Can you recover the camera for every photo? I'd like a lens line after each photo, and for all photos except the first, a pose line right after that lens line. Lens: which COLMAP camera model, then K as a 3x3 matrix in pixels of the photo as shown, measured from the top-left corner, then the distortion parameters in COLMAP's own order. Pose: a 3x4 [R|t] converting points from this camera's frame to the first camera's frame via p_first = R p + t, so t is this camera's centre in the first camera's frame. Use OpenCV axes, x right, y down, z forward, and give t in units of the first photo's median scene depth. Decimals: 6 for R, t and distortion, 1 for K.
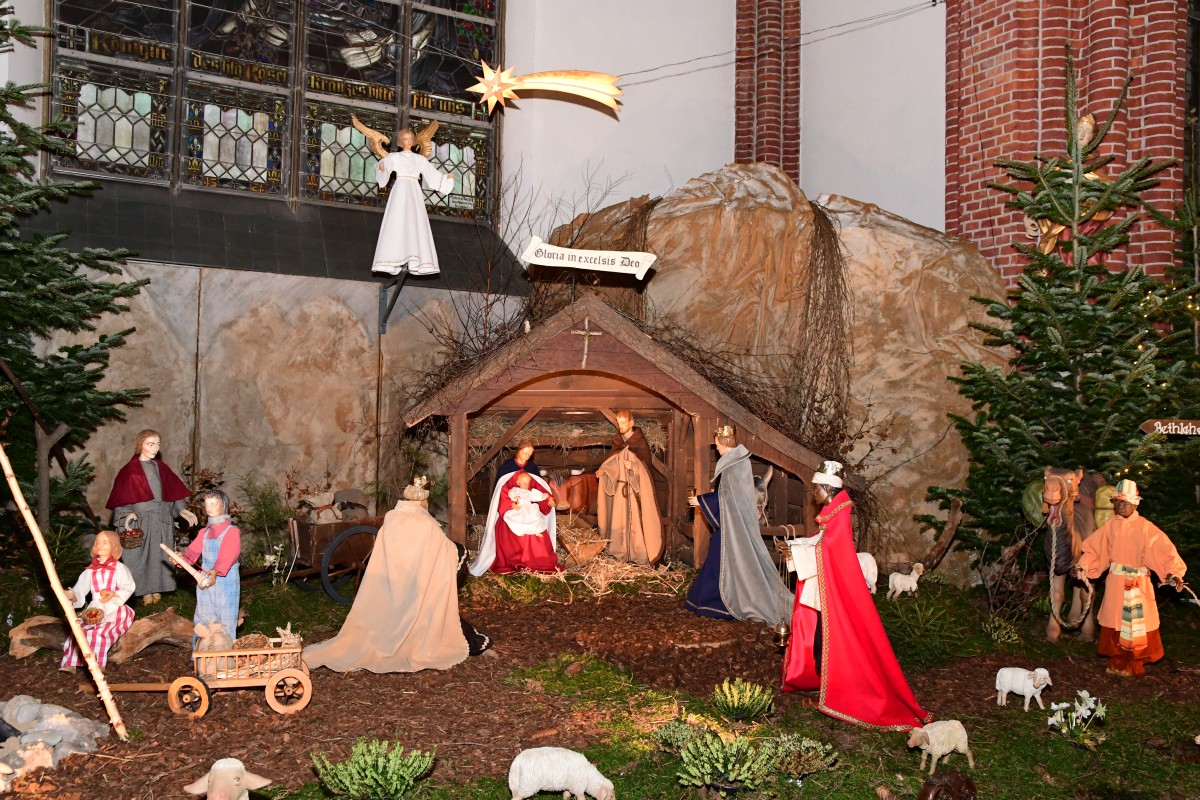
lens RADIAL K [[1042.7, 0, 600.0], [0, 1042.7, 400.0], [0, 0, 1]] dist [-0.086279, 0.146032]
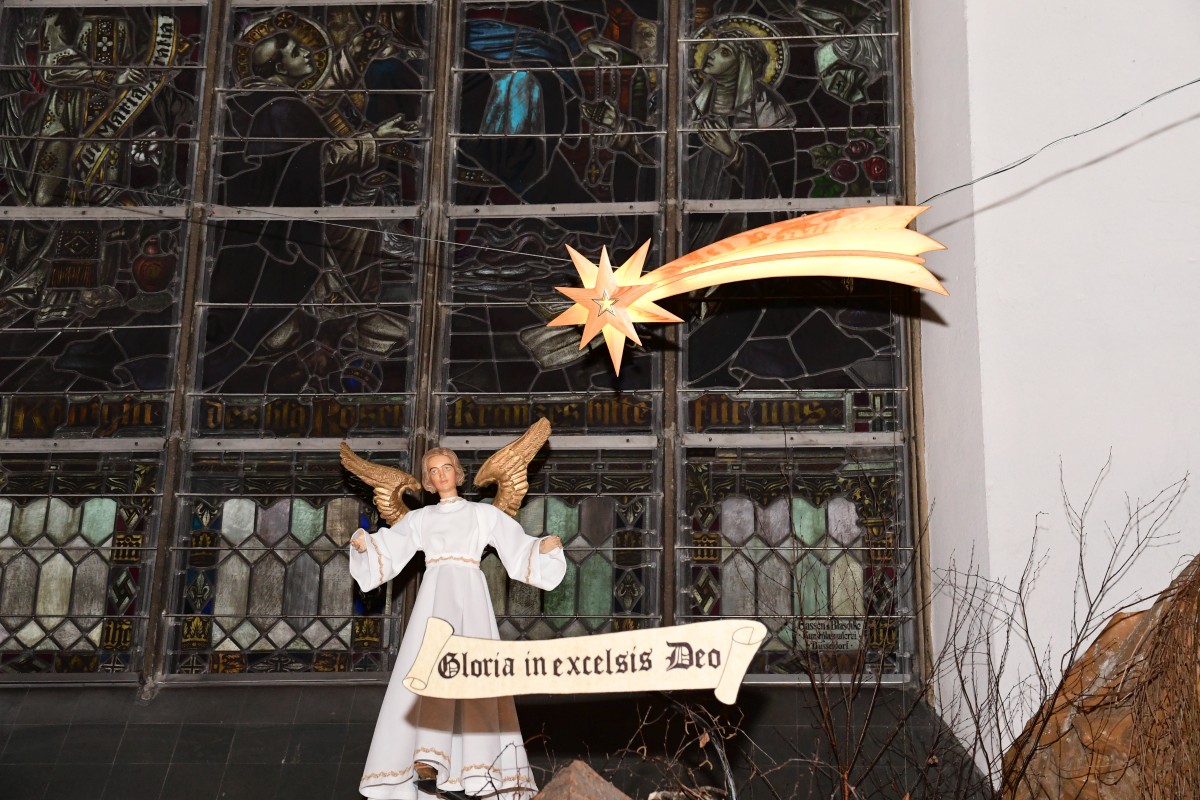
lens RADIAL K [[2229.9, 0, 600.0], [0, 2229.9, 400.0], [0, 0, 1]] dist [0.209491, 0.146175]
pose [[0.833934, -0.208299, -0.511043, 0.341649], [0.013837, 0.933633, -0.357965, 0.041591], [0.551690, 0.291448, 0.781470, 0.354464]]
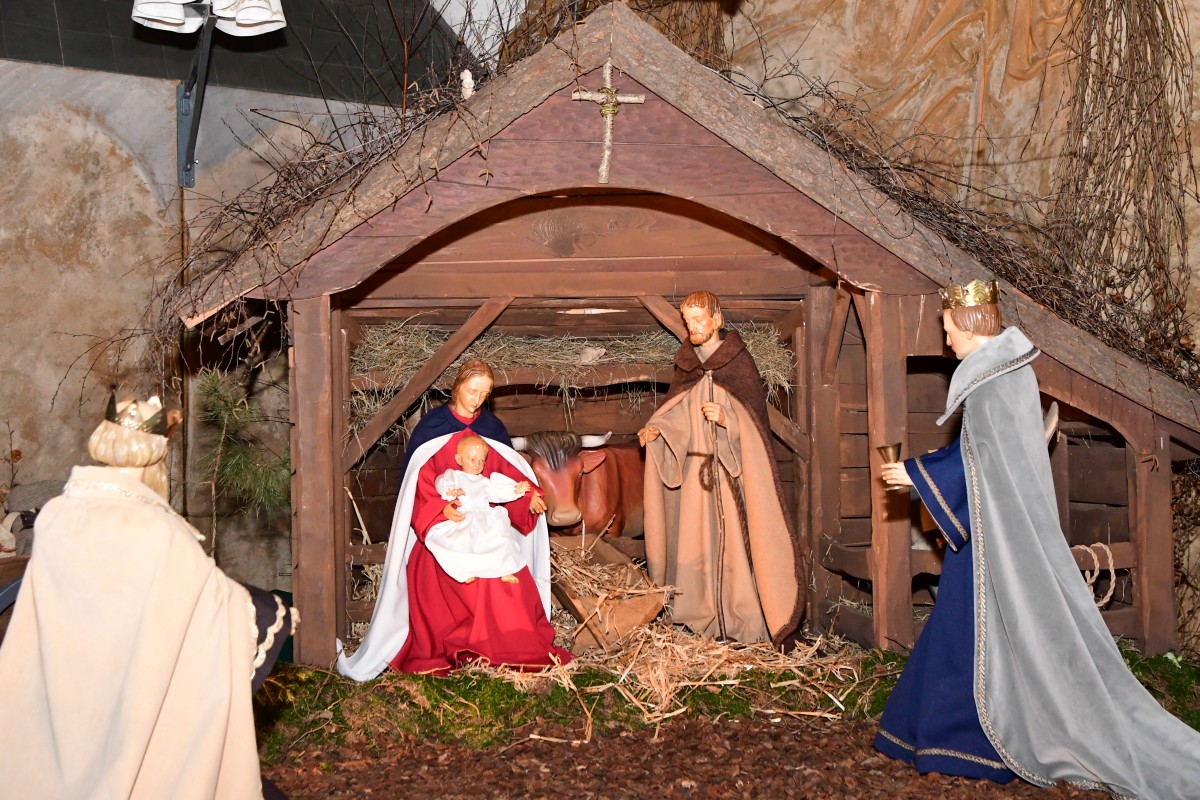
lens RADIAL K [[1631.4, 0, 600.0], [0, 1631.4, 400.0], [0, 0, 1]] dist [0.091335, 0.022168]
pose [[0.999474, -0.026968, -0.018039, -0.006727], [0.026992, 0.999635, 0.001105, 0.050359], [0.018003, -0.001591, 0.999837, 0.295556]]
